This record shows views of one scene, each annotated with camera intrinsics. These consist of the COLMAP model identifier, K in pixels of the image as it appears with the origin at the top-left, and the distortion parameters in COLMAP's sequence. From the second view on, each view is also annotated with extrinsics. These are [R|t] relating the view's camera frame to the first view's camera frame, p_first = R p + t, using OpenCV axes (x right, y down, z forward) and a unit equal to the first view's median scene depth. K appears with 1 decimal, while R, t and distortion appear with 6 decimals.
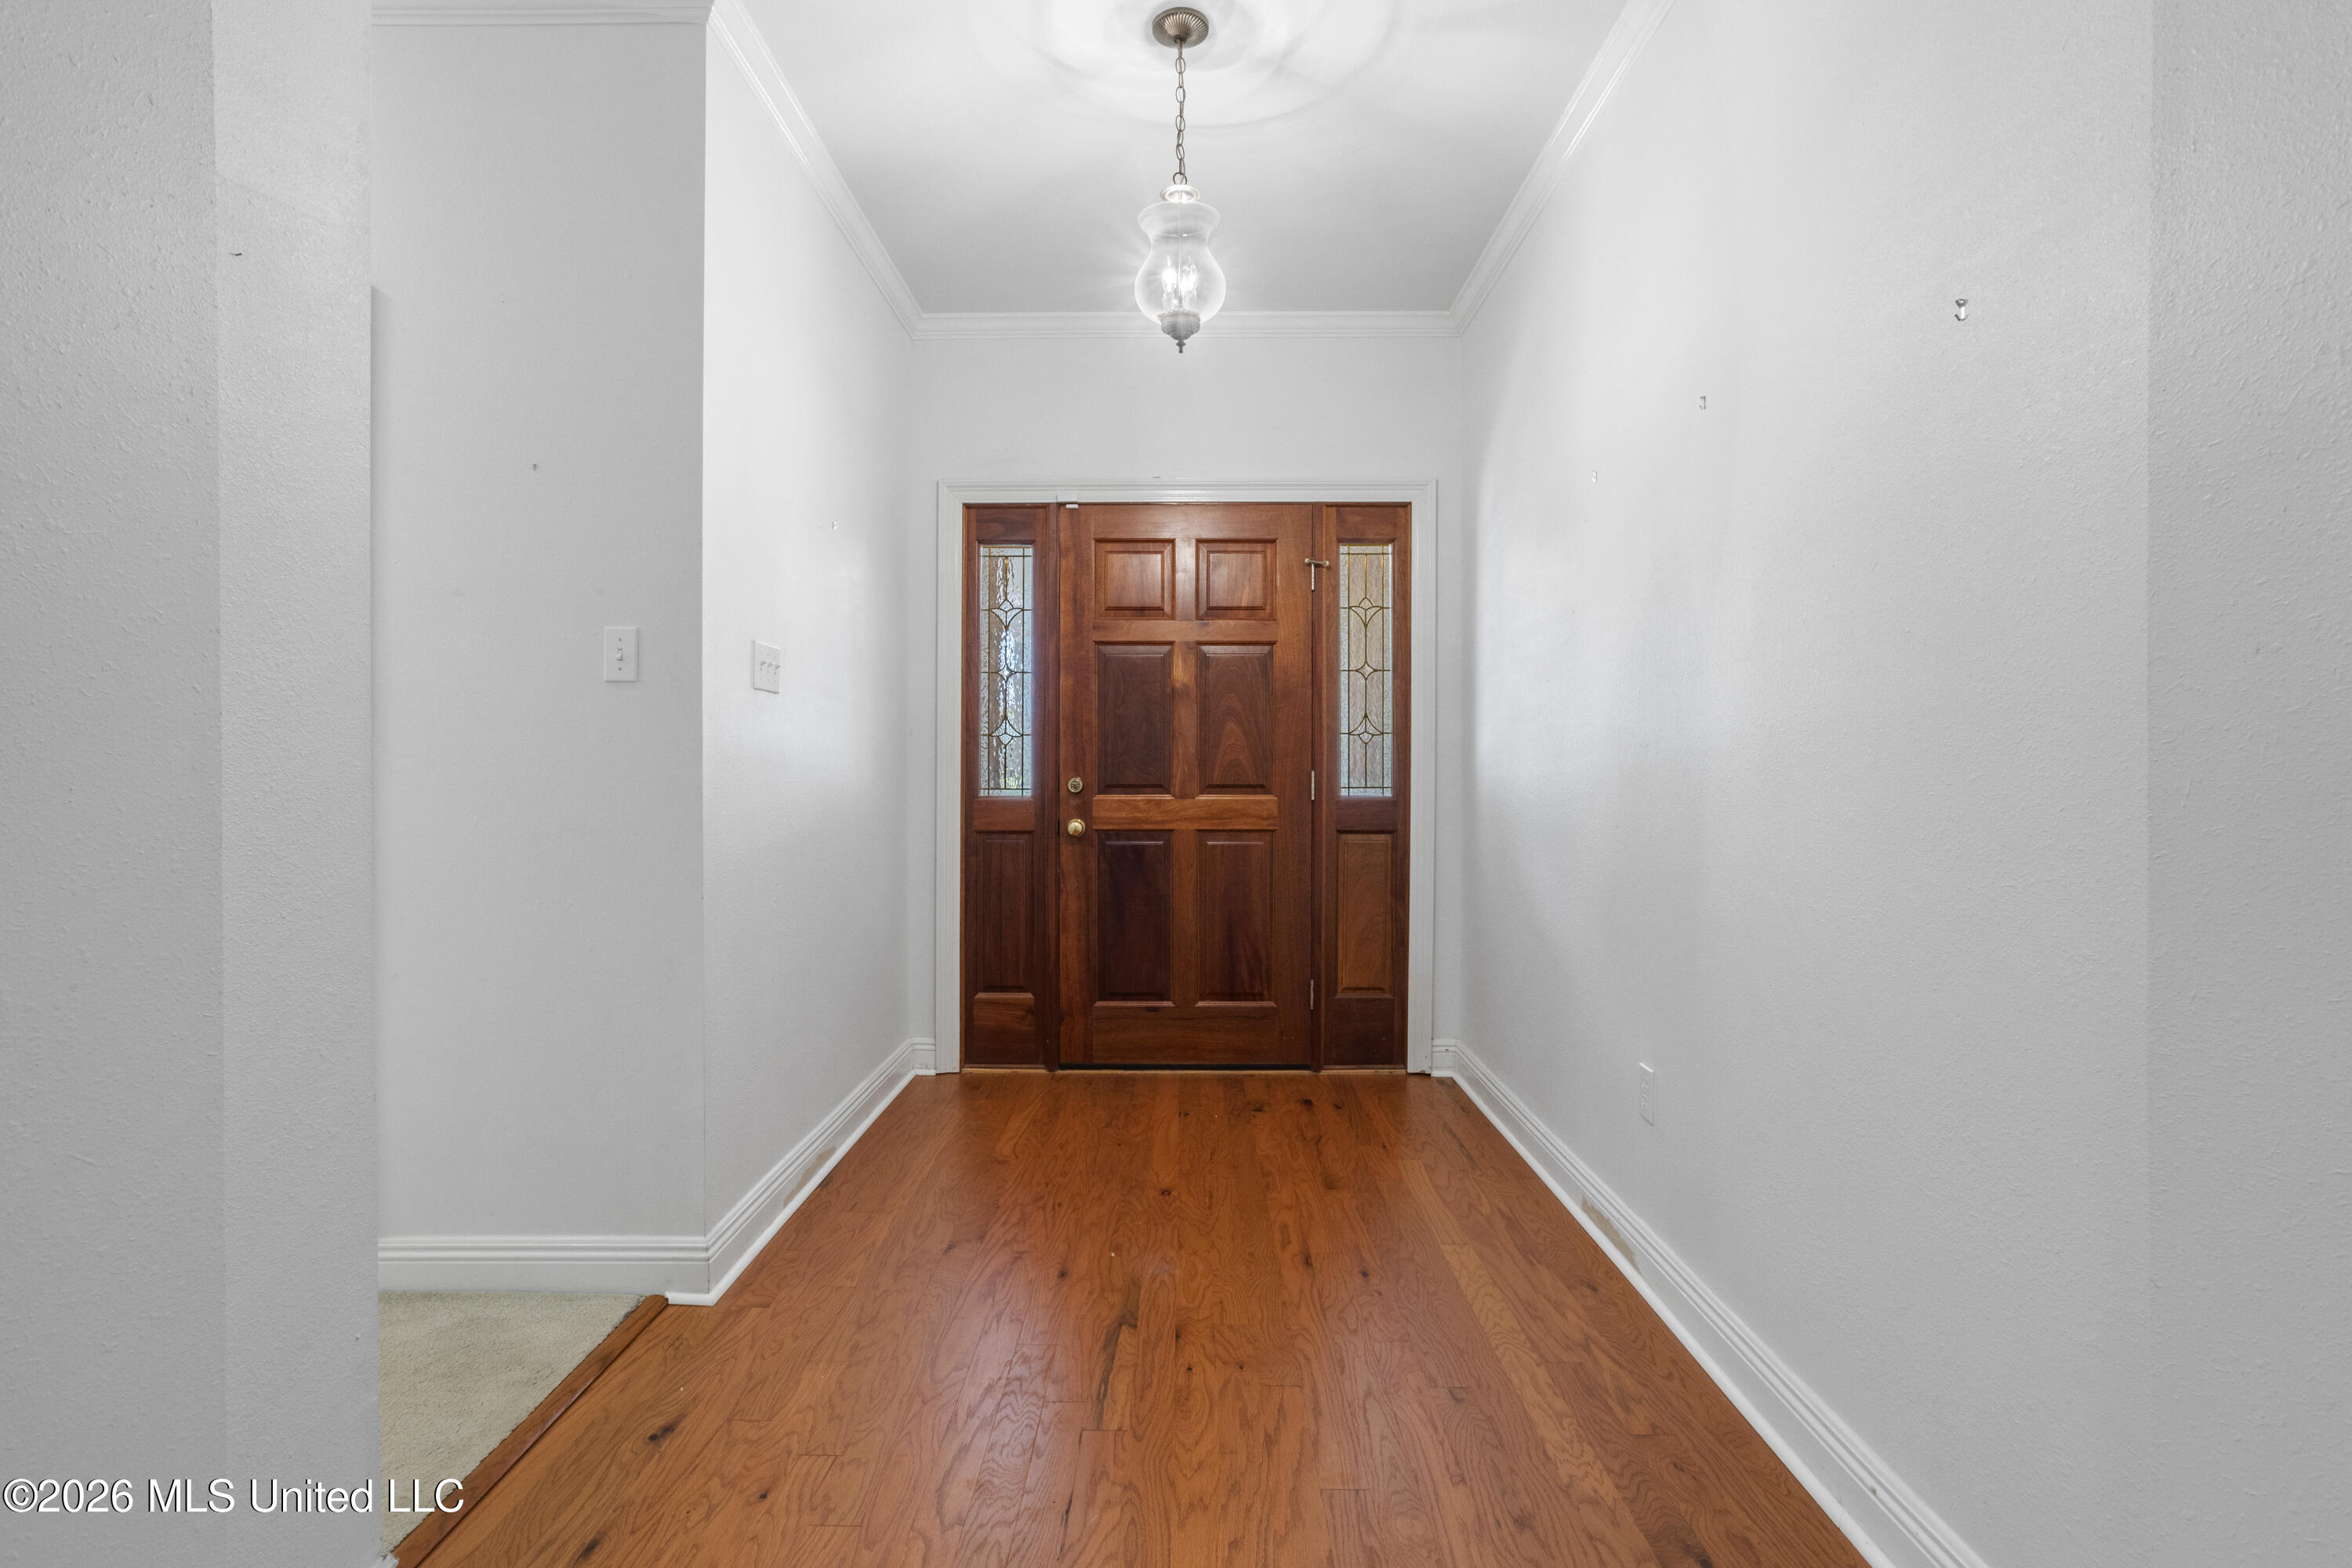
lens RADIAL K [[1129.9, 0, 1179.4], [0, 1129.9, 781.3], [0, 0, 1]] dist [-0.039647, 0.005925]
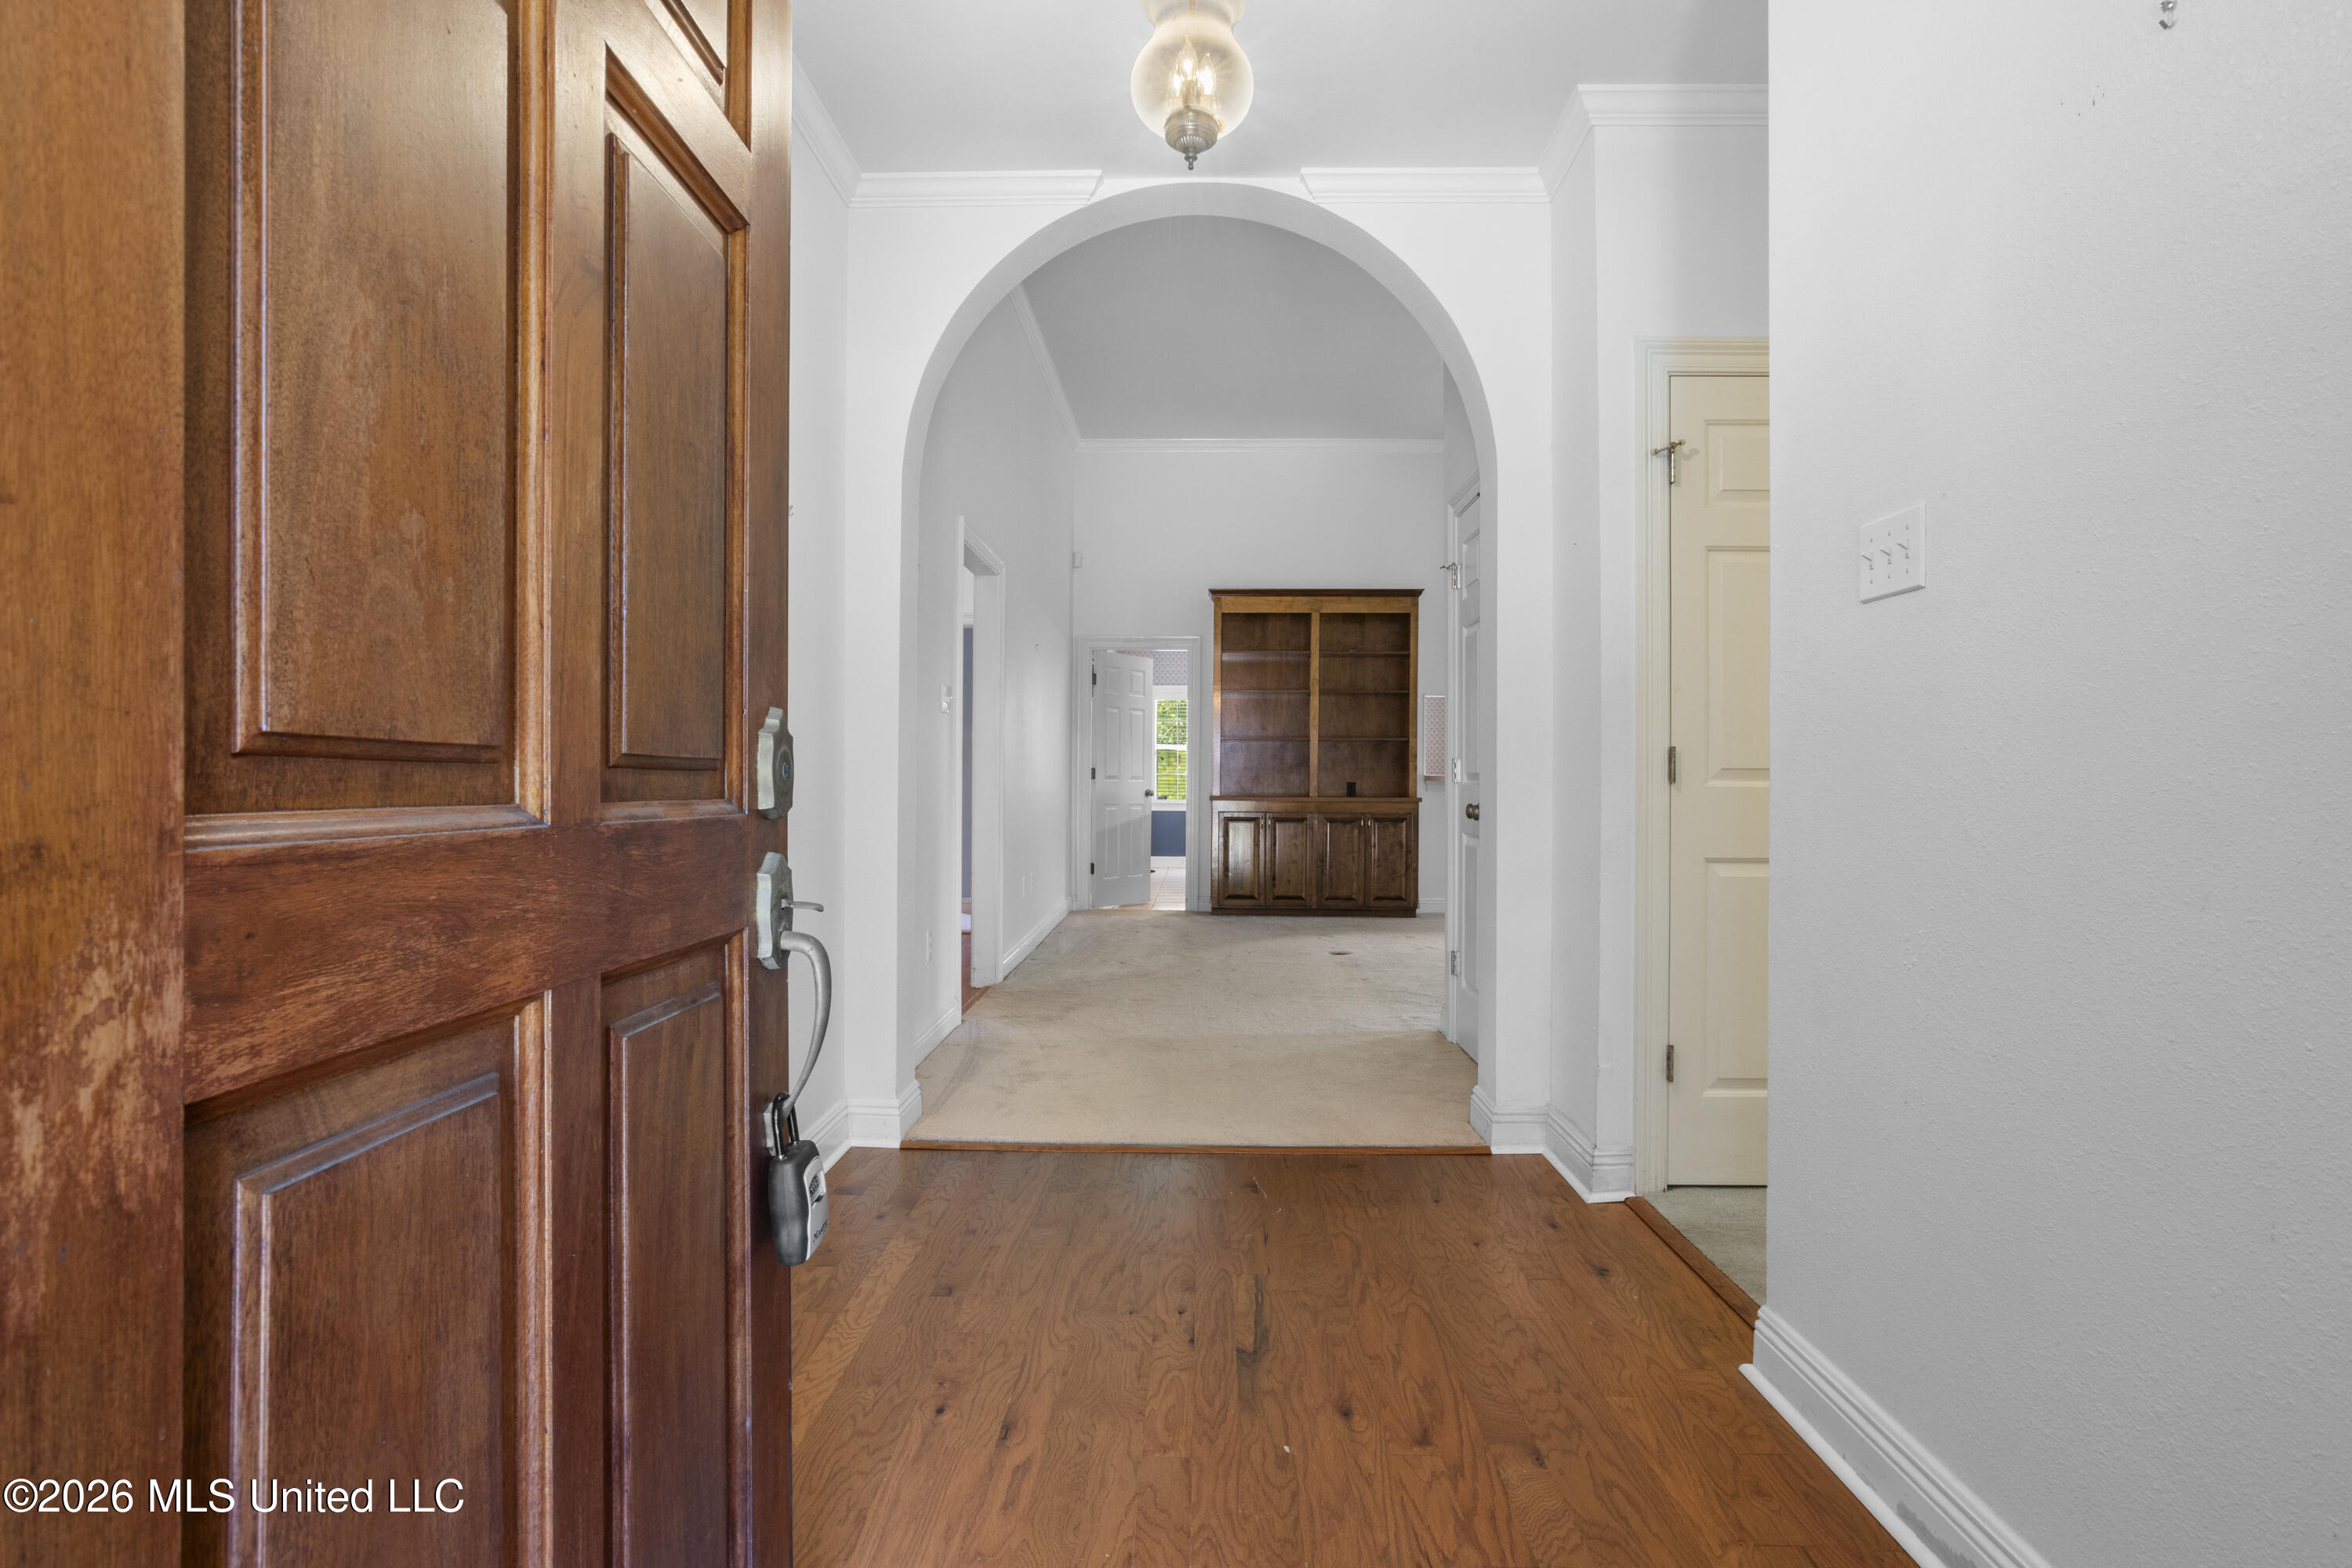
lens RADIAL K [[1201.2, 0, 1173.1], [0, 1201.2, 782.4], [0, 0, 1]] dist [-0.023648, 0.003907]
pose [[-0.999780, -0.002969, 0.020786, -0.005207], [-0.002676, 0.999897, 0.014132, 0.012371], [-0.020826, 0.014073, -0.999684, 2.031846]]
